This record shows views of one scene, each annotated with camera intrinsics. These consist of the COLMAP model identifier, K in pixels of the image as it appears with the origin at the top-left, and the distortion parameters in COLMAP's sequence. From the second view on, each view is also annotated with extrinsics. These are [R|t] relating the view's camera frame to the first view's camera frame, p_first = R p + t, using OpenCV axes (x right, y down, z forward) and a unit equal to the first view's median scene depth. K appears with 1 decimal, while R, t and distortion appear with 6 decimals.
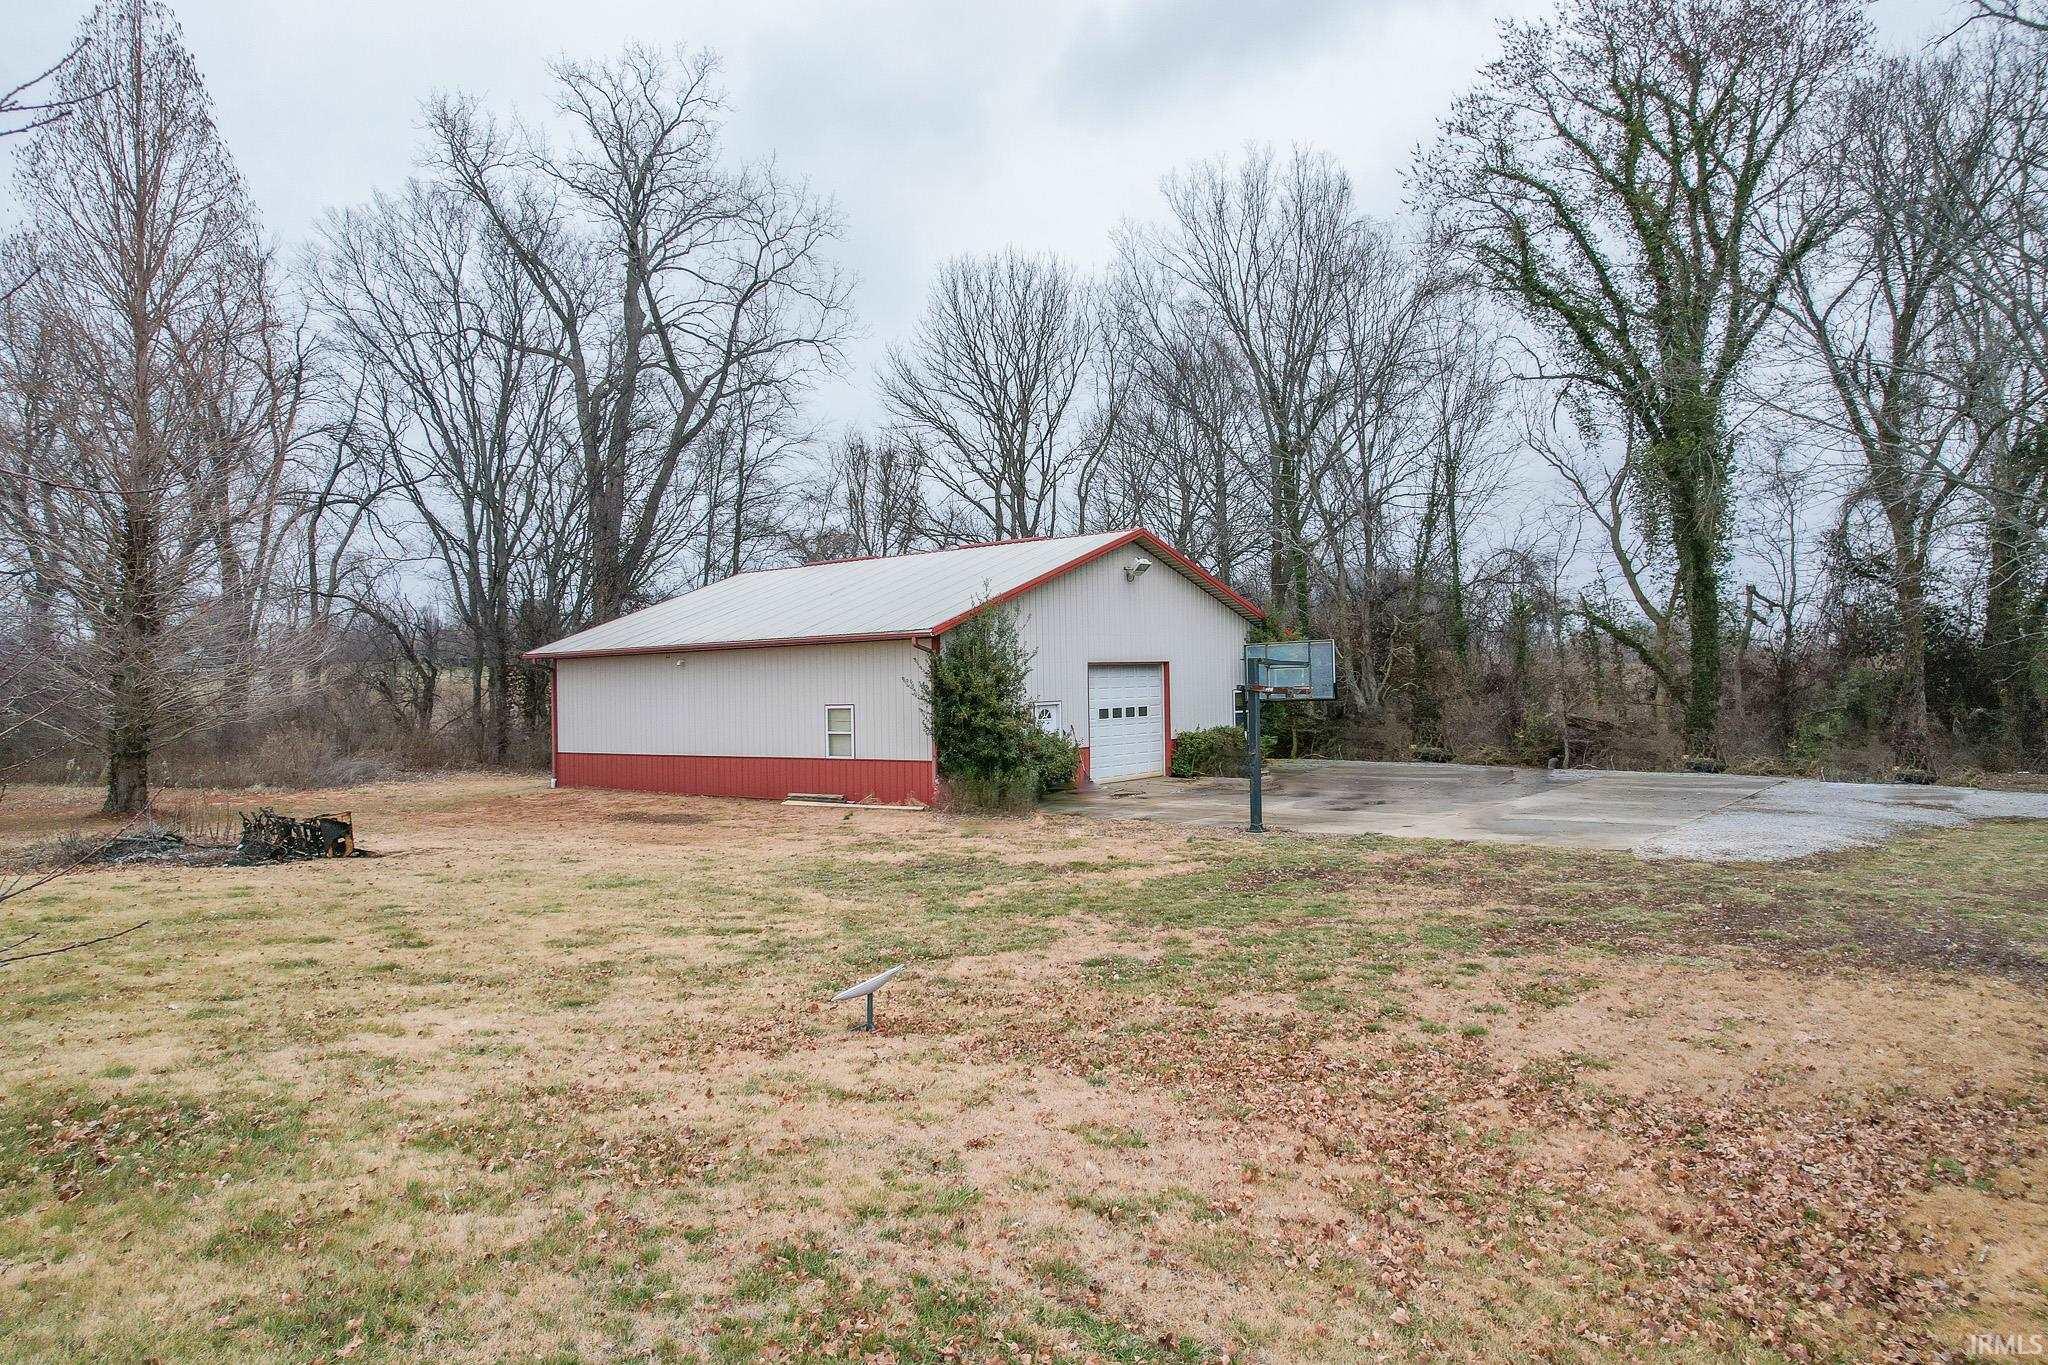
lens RADIAL K [[1361.5, 0, 1024.0], [0, 1361.5, 682.5], [0, 0, 1]] dist [-0.043367, 0.002202]
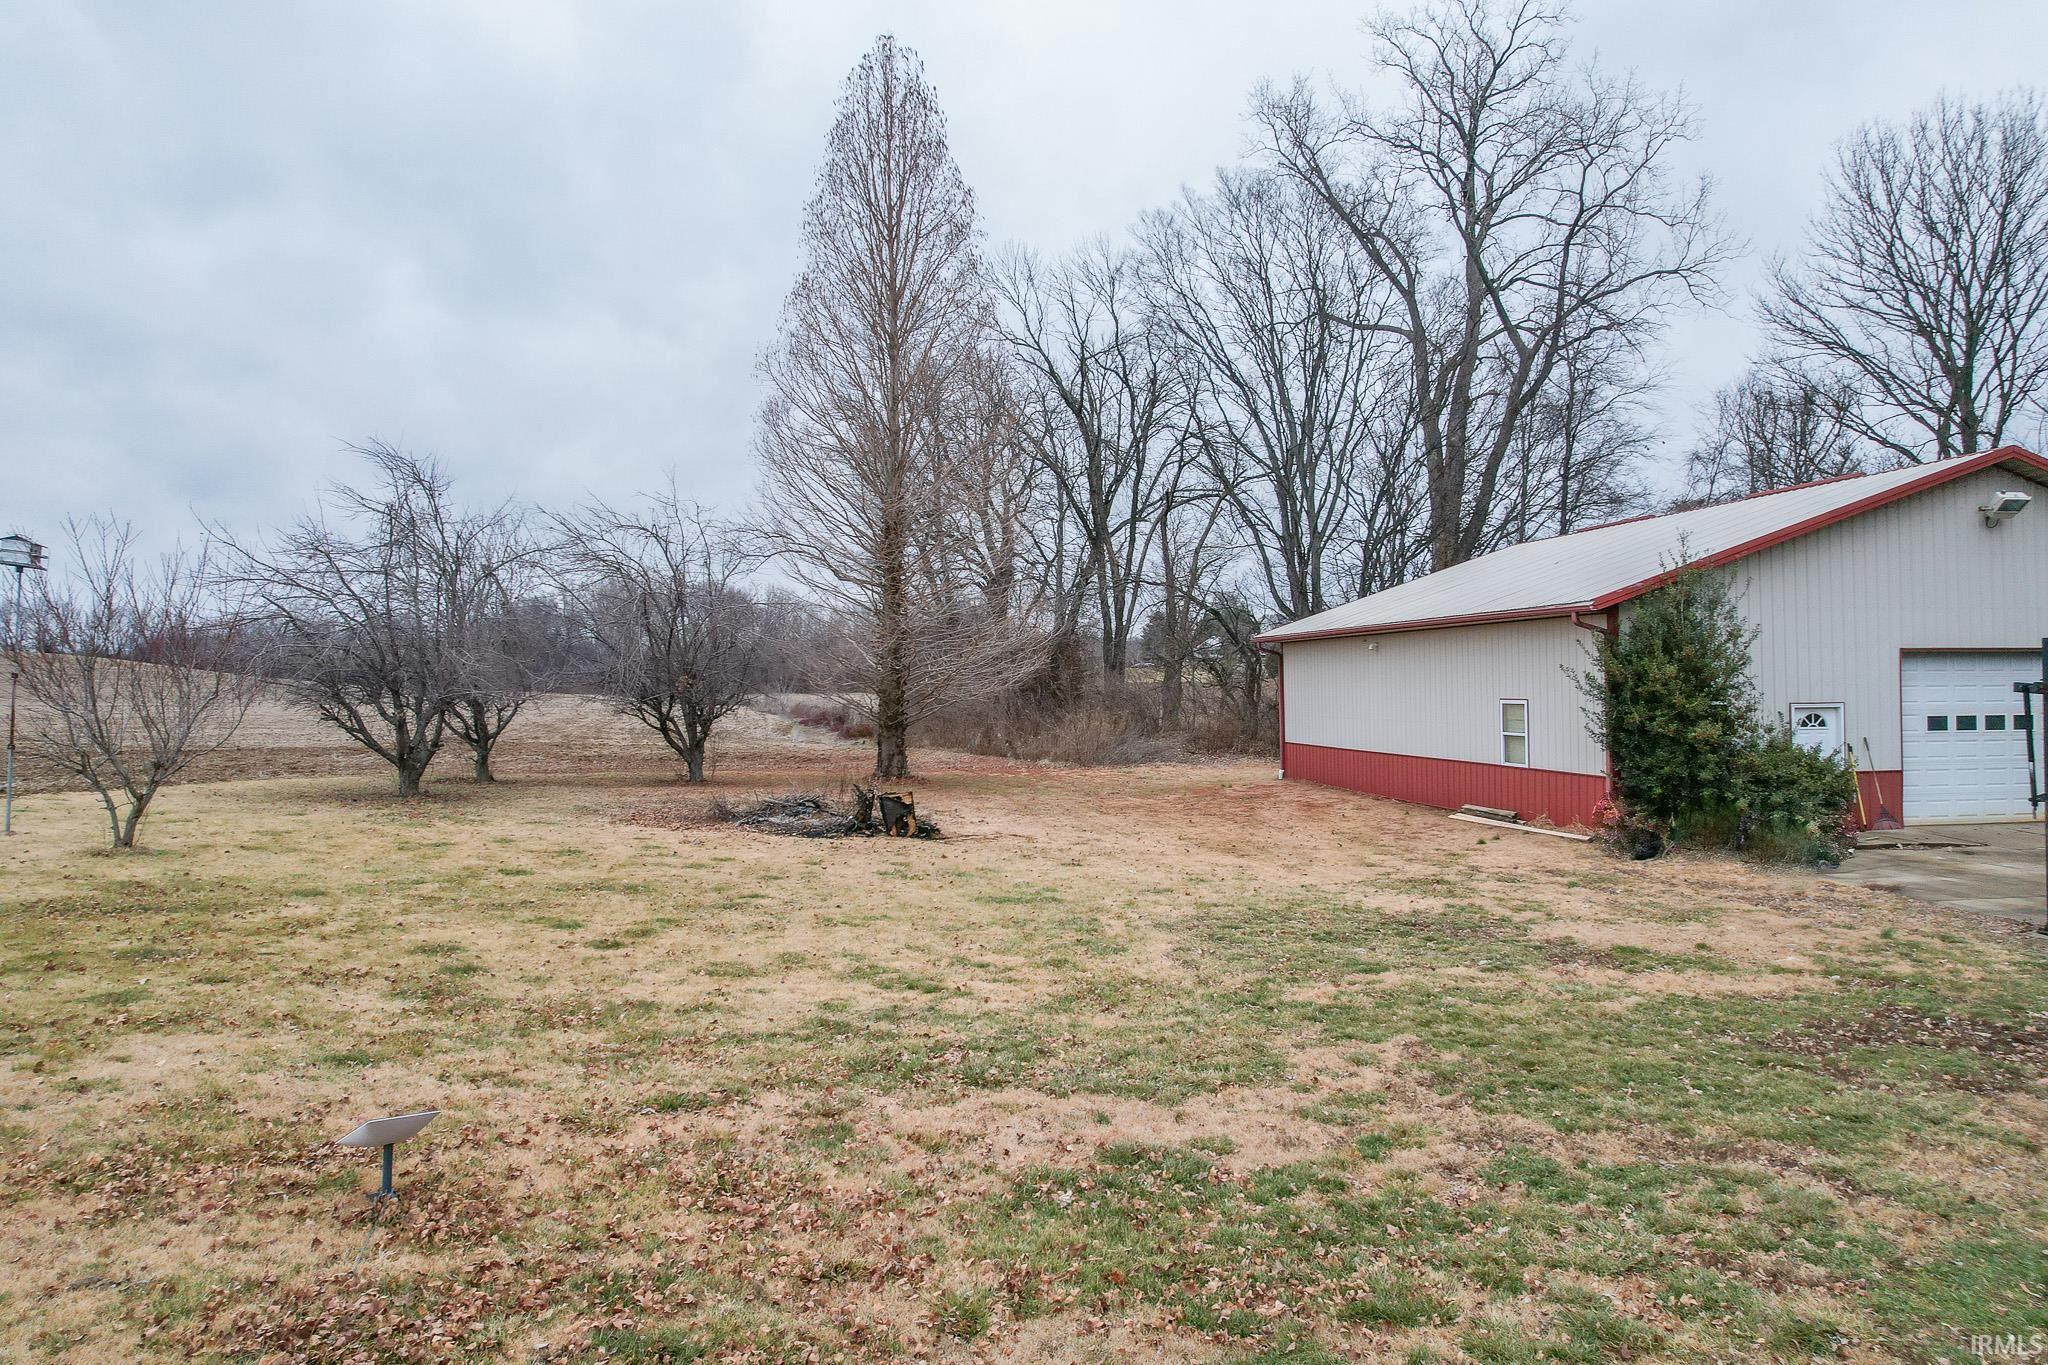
lens RADIAL K [[1348.5, 0, 1024.0], [0, 1348.5, 682.5], [0, 0, 1]] dist [-0.006269, 0.000957]
pose [[0.775631, 0.020276, -0.630861, 0.128474], [-0.014971, 0.999794, 0.013727, -0.000123], [0.631009, -0.001203, 0.775775, 0.182860]]
